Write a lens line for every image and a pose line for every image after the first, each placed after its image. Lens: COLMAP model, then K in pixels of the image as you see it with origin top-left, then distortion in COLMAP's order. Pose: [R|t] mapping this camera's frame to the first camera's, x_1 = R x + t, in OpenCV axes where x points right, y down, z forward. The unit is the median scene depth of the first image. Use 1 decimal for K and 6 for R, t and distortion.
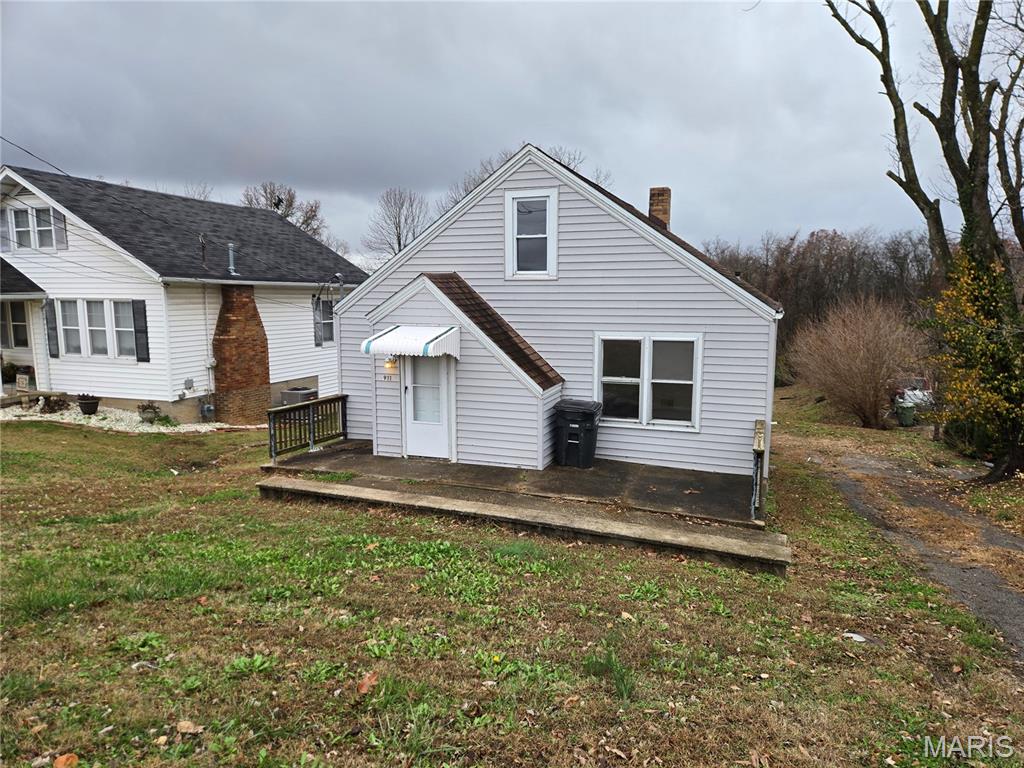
lens RADIAL K [[675.3, 0, 511.2], [0, 675.3, 394.4], [0, 0, 1]] dist [0.057953, -0.008929]
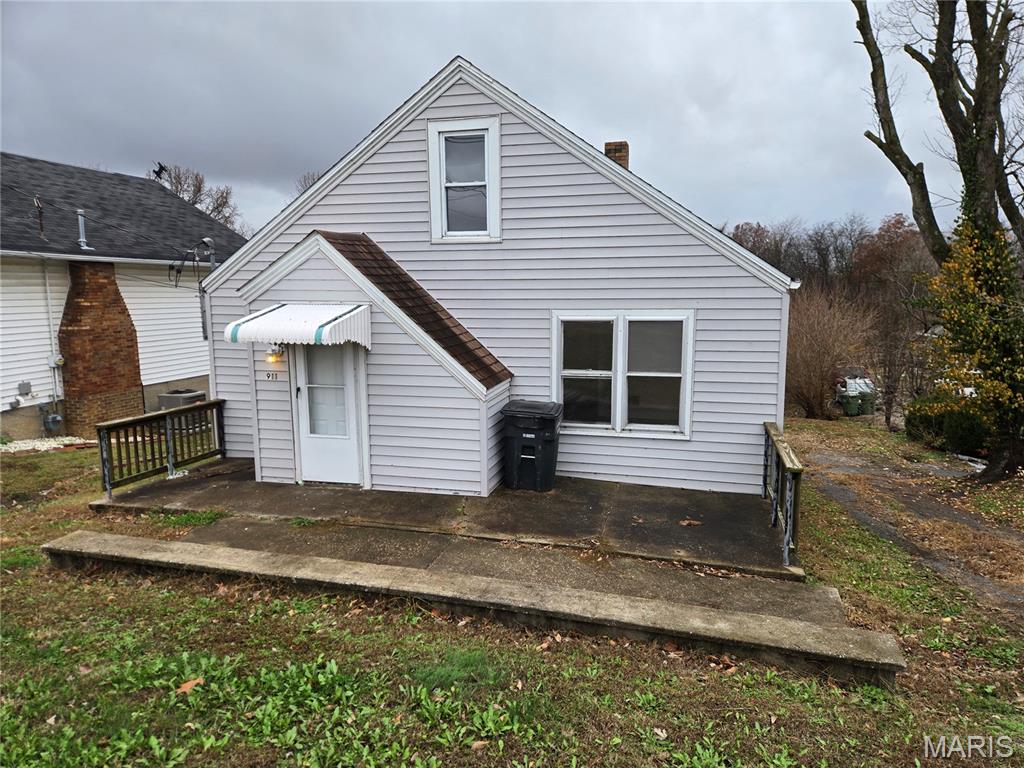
lens RADIAL K [[675.3, 0, 515.2], [0, 675.3, 392.2], [0, 0, 1]] dist [0.057953, -0.008929]
pose [[0.994325, -0.021211, 0.104250, 0.001607], [0.020786, 0.999771, 0.005161, -0.005786], [-0.104335, -0.002964, 0.994538, 0.245639]]
